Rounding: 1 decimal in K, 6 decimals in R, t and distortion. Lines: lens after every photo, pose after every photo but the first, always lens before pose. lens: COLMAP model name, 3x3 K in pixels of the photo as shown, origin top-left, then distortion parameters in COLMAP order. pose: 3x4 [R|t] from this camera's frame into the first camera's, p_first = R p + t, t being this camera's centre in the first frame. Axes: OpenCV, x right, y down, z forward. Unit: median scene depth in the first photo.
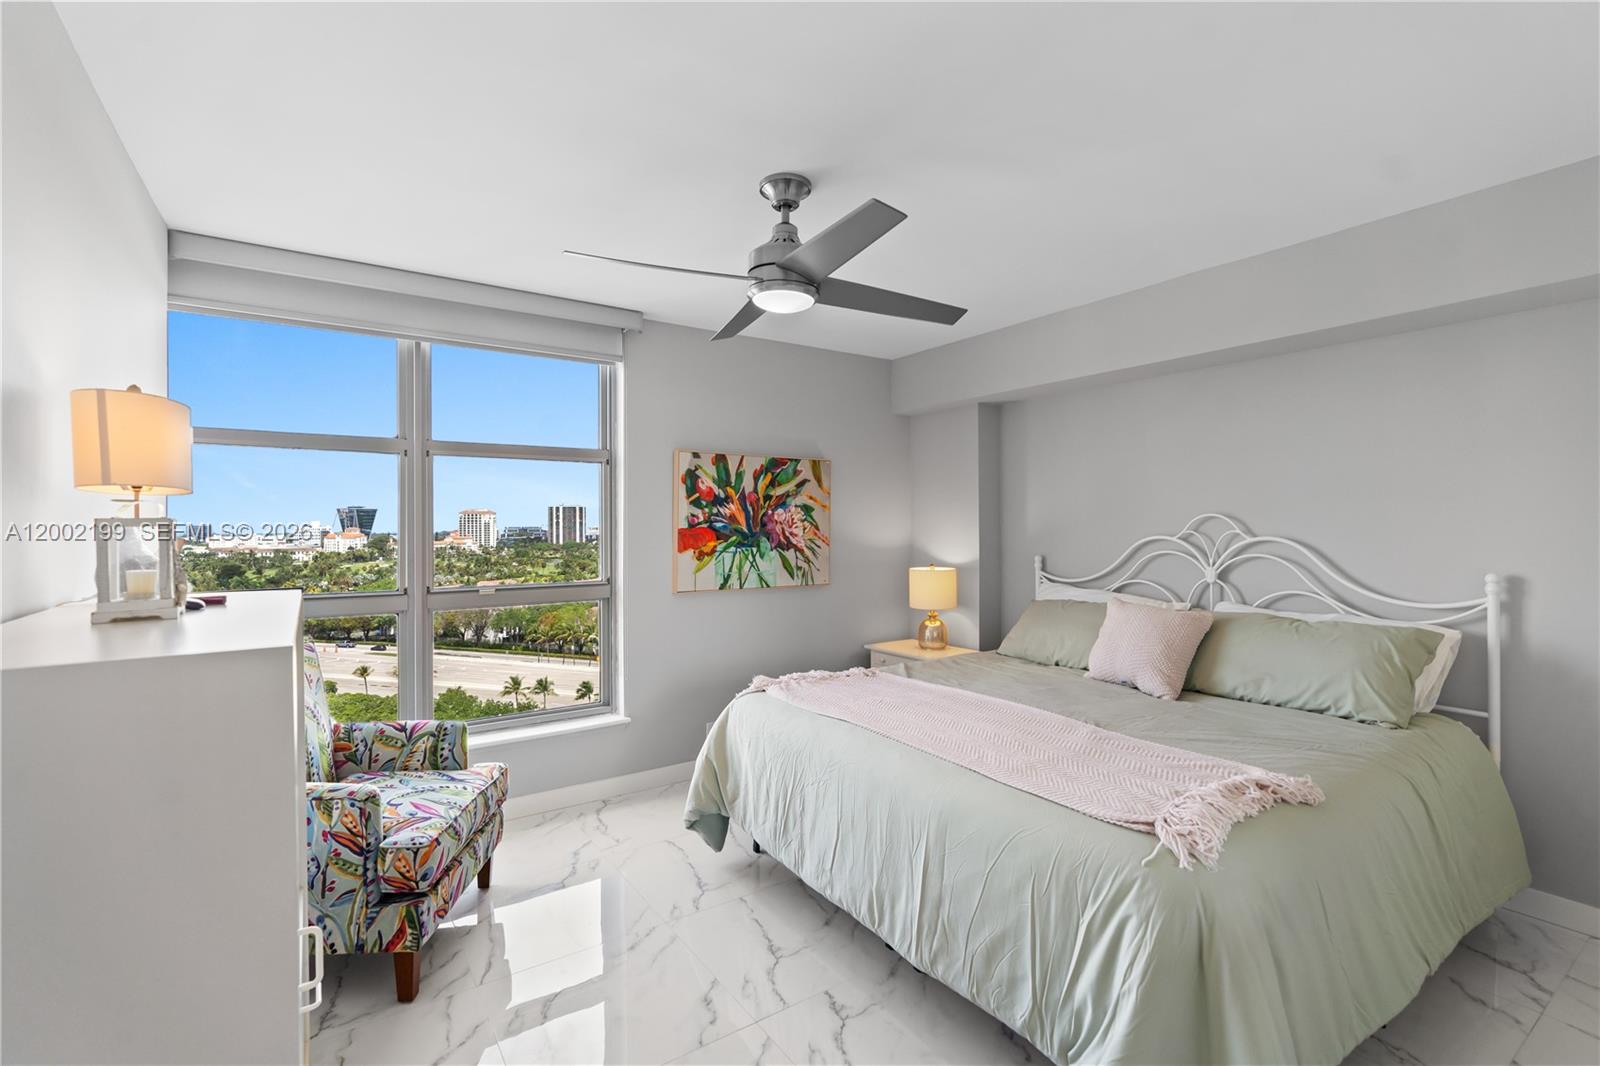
lens RADIAL K [[724.3, 0, 797.3], [0, 724.3, 527.1], [0, 0, 1]] dist [0.000117, 0.000594]
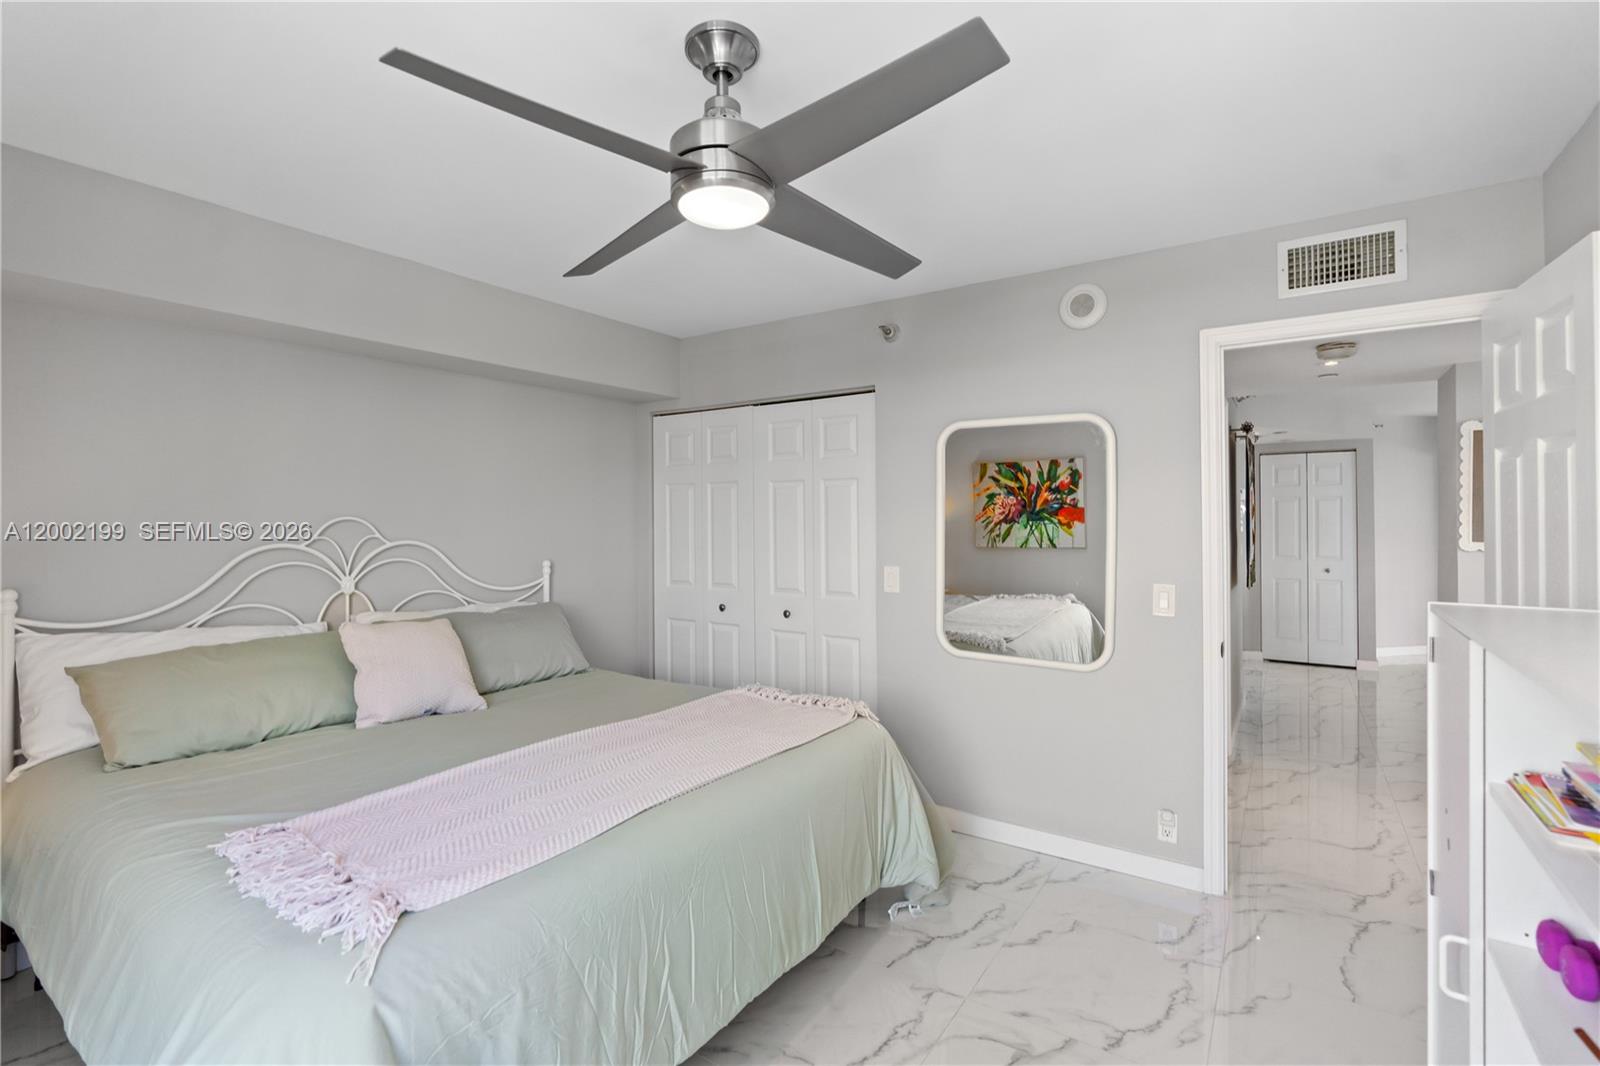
lens RADIAL K [[725.4, 0, 821.4], [0, 725.4, 530.2], [0, 0, 1]] dist [-0.001703, -0.000054]
pose [[-0.397331, 0.001054, 0.917675, -0.403141], [0.013991, 0.999890, 0.004909, 0.001705], [-0.917569, 0.014789, -0.397302, 0.681798]]
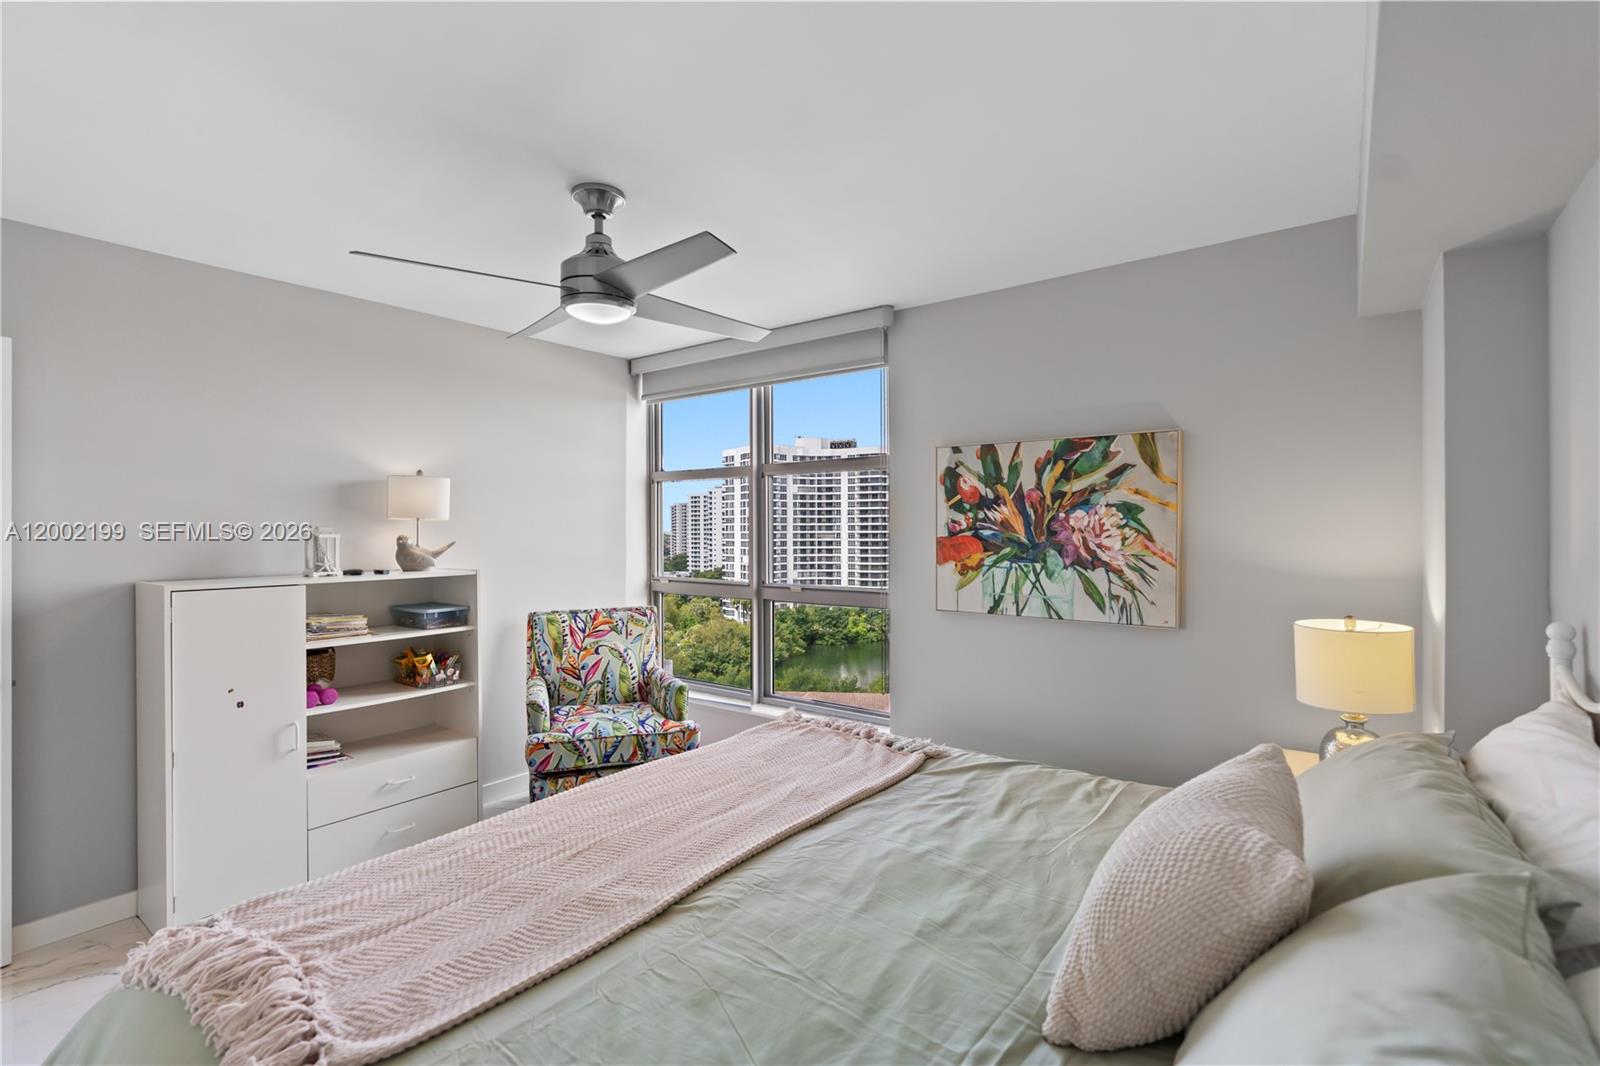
lens RADIAL K [[732.4, 0, 791.6], [0, 732.4, 525.3], [0, 0, 1]] dist [0.001318, 0.000330]
pose [[0.320015, -0.001190, -0.947412, 0.579469], [0.002320, 0.999997, -0.000472, -0.011280], [0.947410, -0.002047, 0.320017, 0.524006]]
